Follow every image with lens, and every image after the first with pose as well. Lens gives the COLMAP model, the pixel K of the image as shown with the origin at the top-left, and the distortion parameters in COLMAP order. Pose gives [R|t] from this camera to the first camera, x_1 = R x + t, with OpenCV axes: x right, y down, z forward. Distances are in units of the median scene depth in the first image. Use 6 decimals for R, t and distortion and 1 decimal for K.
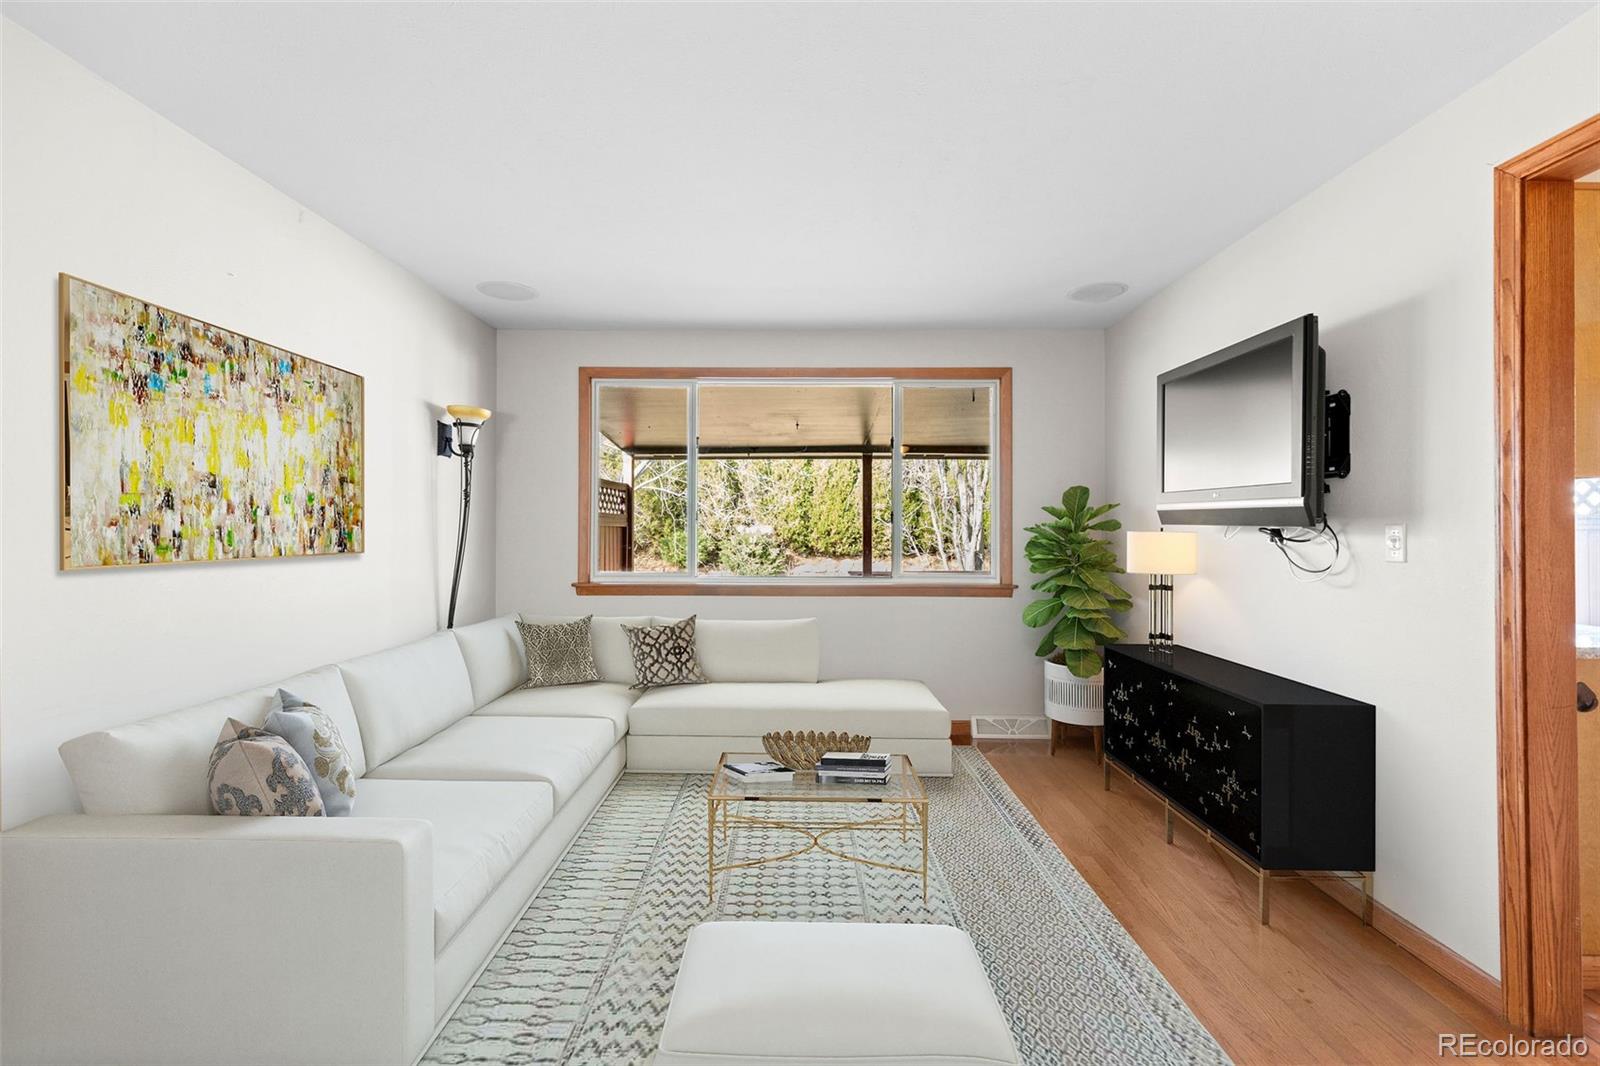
lens RADIAL K [[716.3, 0, 792.6], [0, 716.3, 530.9], [0, 0, 1]] dist [0.006812, -0.000967]
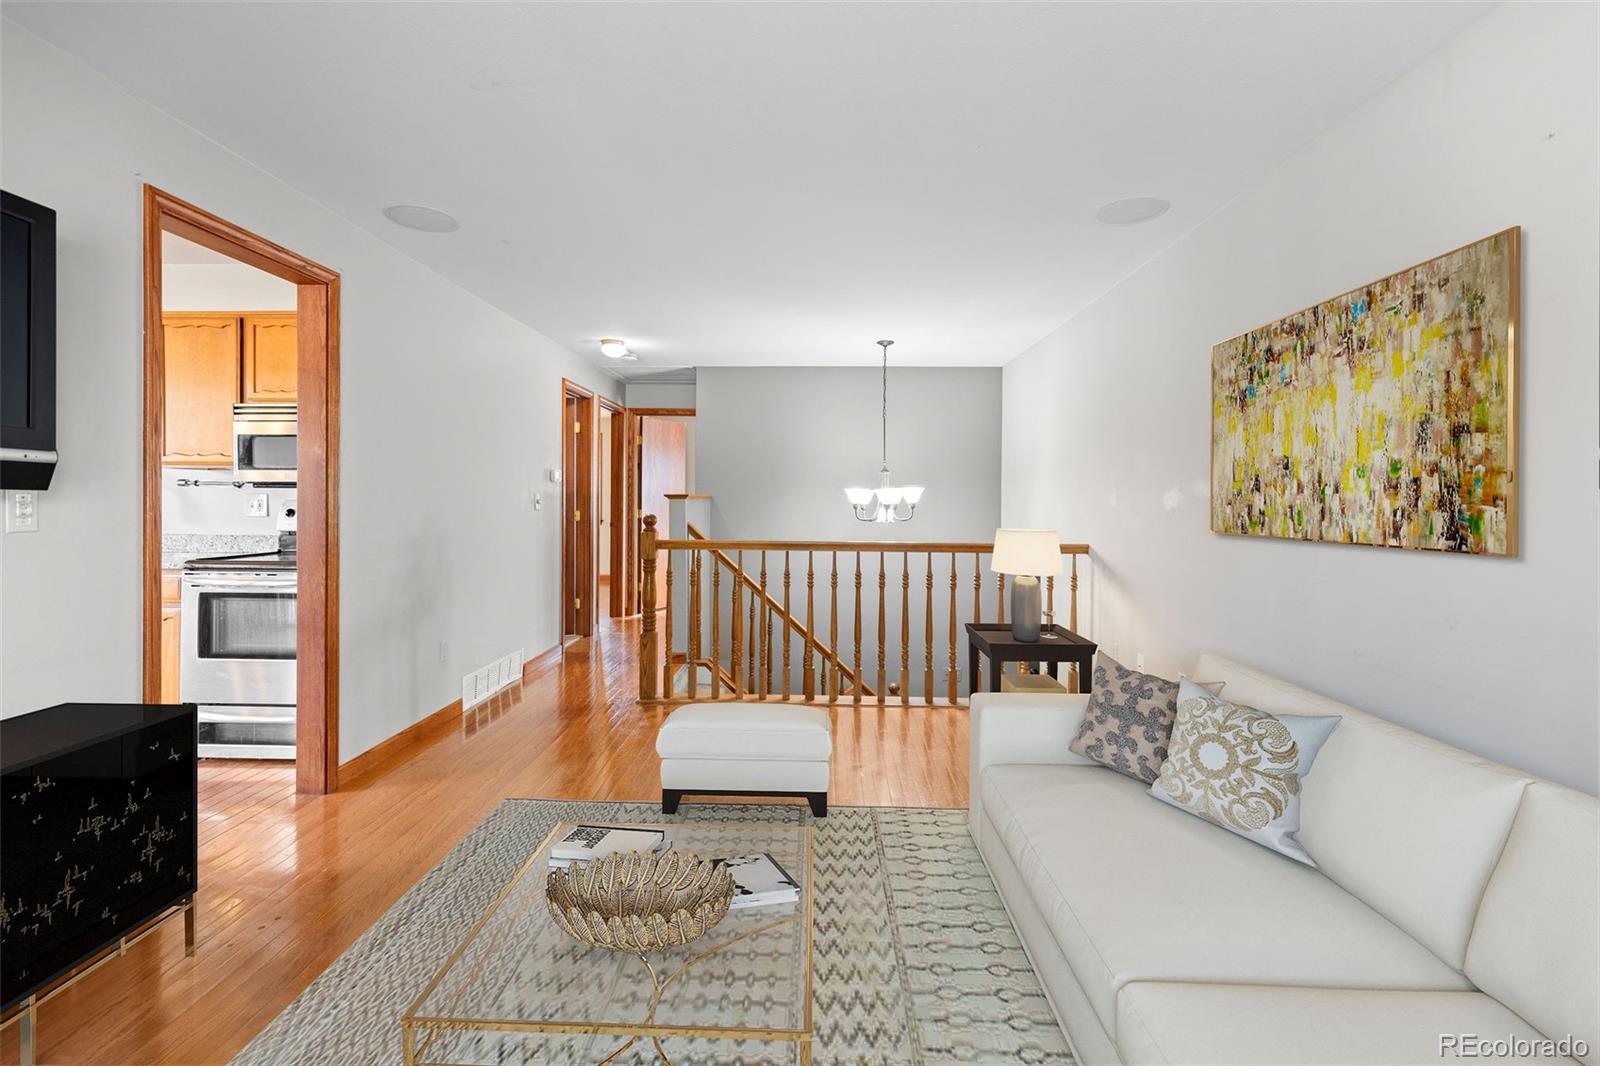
lens RADIAL K [[716.3, 0, 791.8], [0, 716.3, 513.2], [0, 0, 1]] dist [0.006812, -0.000967]
pose [[-0.999537, -0.004433, 0.030118, -0.094785], [-0.003758, 0.999742, 0.022412, -0.014386], [-0.030209, 0.022289, -0.999295, 1.830949]]
